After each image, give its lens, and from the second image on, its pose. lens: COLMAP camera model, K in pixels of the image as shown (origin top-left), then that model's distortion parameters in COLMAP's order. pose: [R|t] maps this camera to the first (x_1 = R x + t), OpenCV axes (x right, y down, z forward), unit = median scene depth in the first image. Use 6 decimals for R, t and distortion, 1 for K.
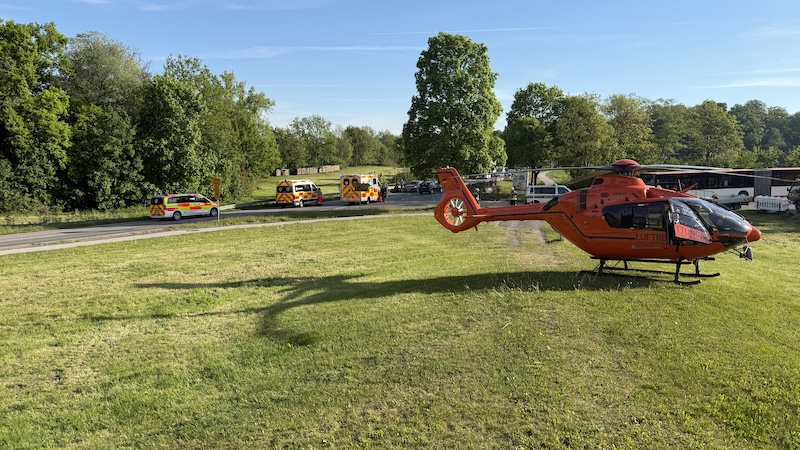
lens RADIAL K [[563.0, 0, 400.0], [0, 563.0, 225.0], [0, 0, 1]] dist [0.106399, -0.121974]
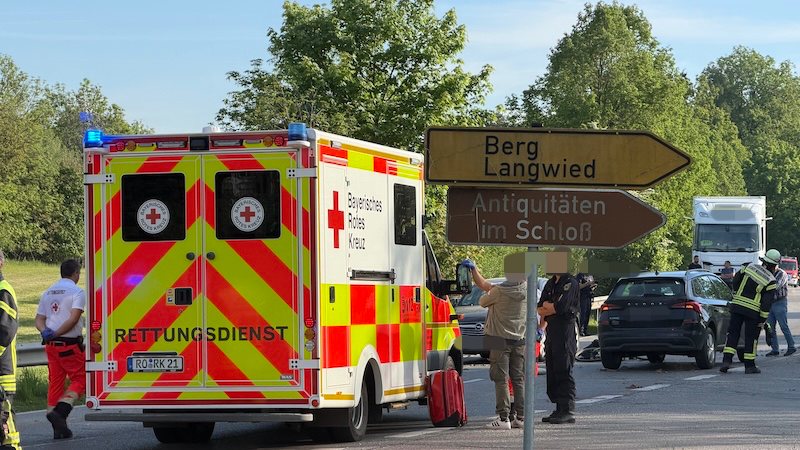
lens RADIAL K [[2444.6, 0, 400.0], [0, 2444.6, 225.0], [0, 0, 1]] dist [0.150984, 0.832942]
pose [[0.990977, 0.005430, 0.133922, -0.129317], [0.012627, 0.990953, -0.133617, -0.021620], [-0.133436, 0.134103, 0.981943, 0.706979]]
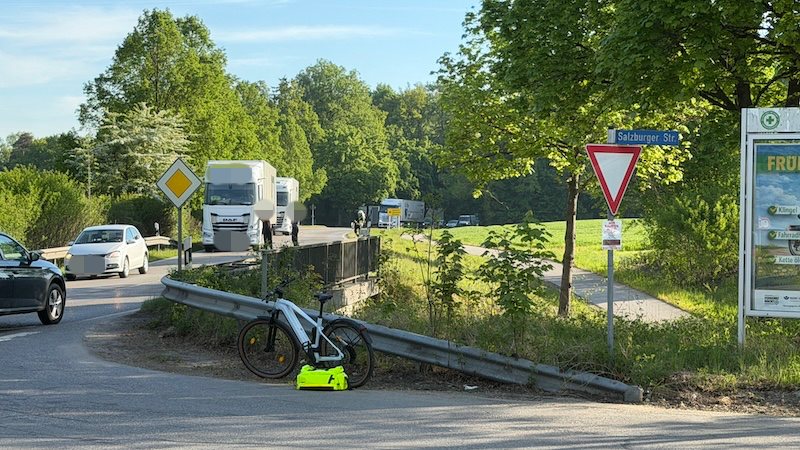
lens RADIAL K [[1627.8, 0, 400.0], [0, 1627.8, 225.0], [0, 0, 1]] dist [0.163155, -0.009615]
pose [[0.955572, -0.008074, 0.294648, 0.056569], [0.040859, 0.993603, -0.105283, -0.058477], [-0.291913, 0.112645, 0.949788, 0.989158]]
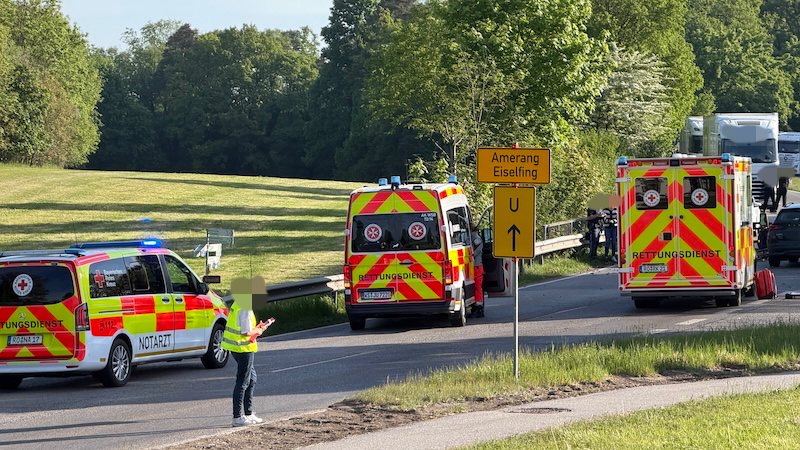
lens RADIAL K [[2980.3, 0, 400.0], [0, 2980.3, 225.0], [0, 0, 1]] dist [0.208600, 1.501279]
pose [[0.979061, -0.012430, 0.203185, -0.464114], [0.030504, 0.995822, -0.086068, 0.024876], [-0.201266, 0.090463, 0.975350, 0.013431]]
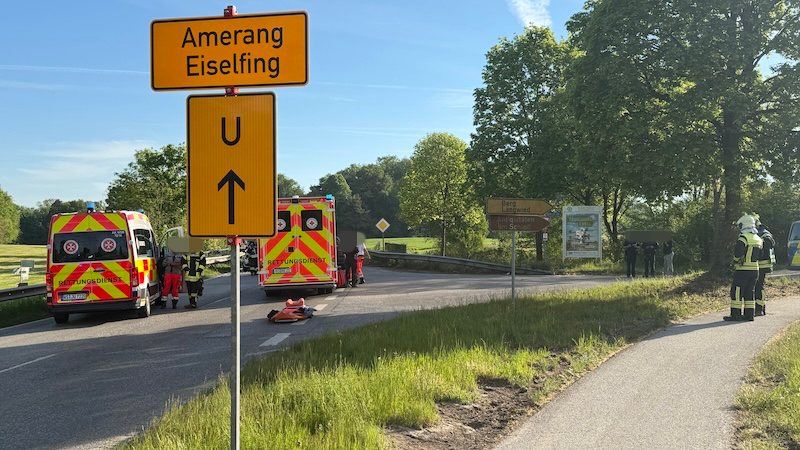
lens RADIAL K [[816.3, 0, 400.0], [0, 816.3, 225.0], [0, 0, 1]] dist [0.176413, -0.396038]
pose [[0.871100, -0.008504, 0.491032, -0.299293], [0.074676, 0.990517, -0.115323, -0.023666], [-0.485394, 0.137126, 0.863475, 0.711038]]
